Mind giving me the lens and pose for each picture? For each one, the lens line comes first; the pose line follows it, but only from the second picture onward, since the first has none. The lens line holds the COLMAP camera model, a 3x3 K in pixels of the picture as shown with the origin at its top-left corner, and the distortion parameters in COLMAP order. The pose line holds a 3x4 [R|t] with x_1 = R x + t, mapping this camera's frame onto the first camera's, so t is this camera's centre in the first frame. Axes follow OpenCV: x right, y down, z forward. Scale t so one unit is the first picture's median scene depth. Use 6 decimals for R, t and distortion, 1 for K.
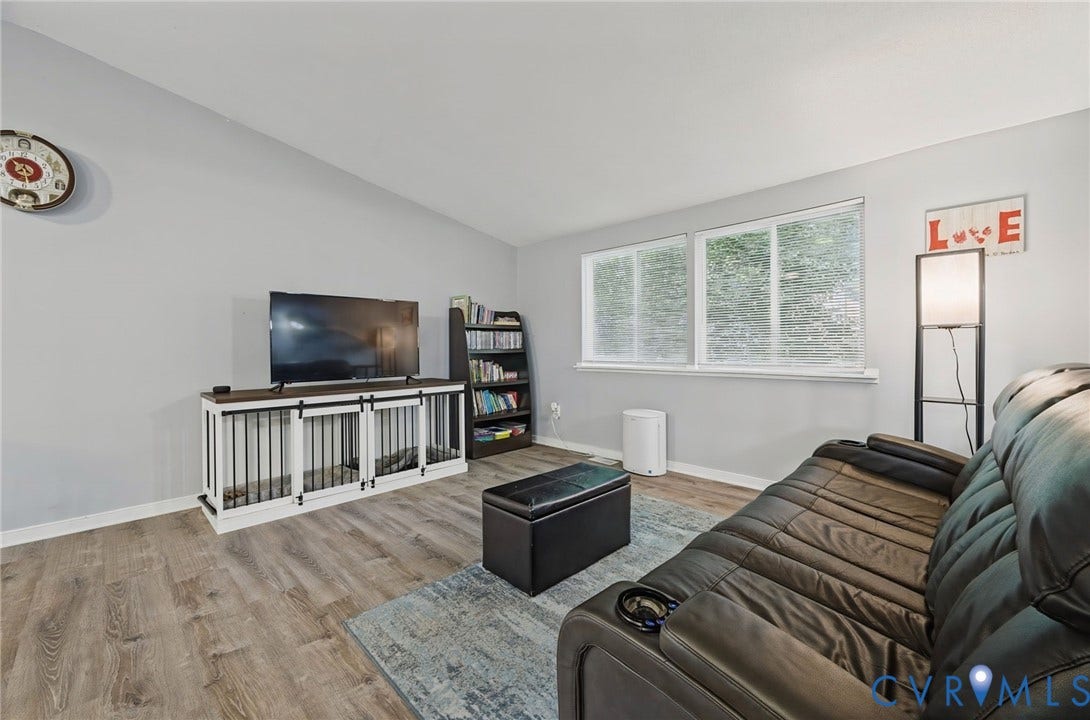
lens RADIAL K [[437.0, 0, 541.5], [0, 437.0, 353.0], [0, 0, 1]] dist [-0.007380, 0.003721]
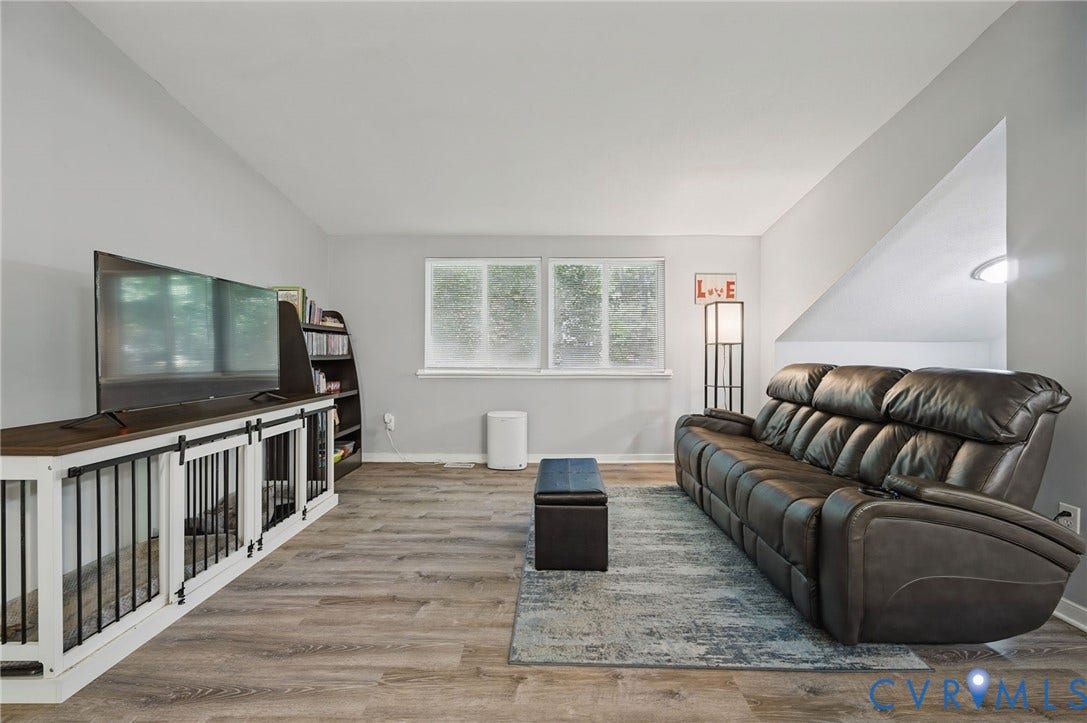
lens RADIAL K [[442.4, 0, 539.7], [0, 442.4, 353.2], [0, 0, 1]] dist [0.001527, -0.000393]
pose [[0.715960, 0.008021, 0.698095, -0.576915], [0.001828, 0.999909, -0.013363, -0.000459], [-0.698139, 0.010844, 0.715880, 0.167644]]
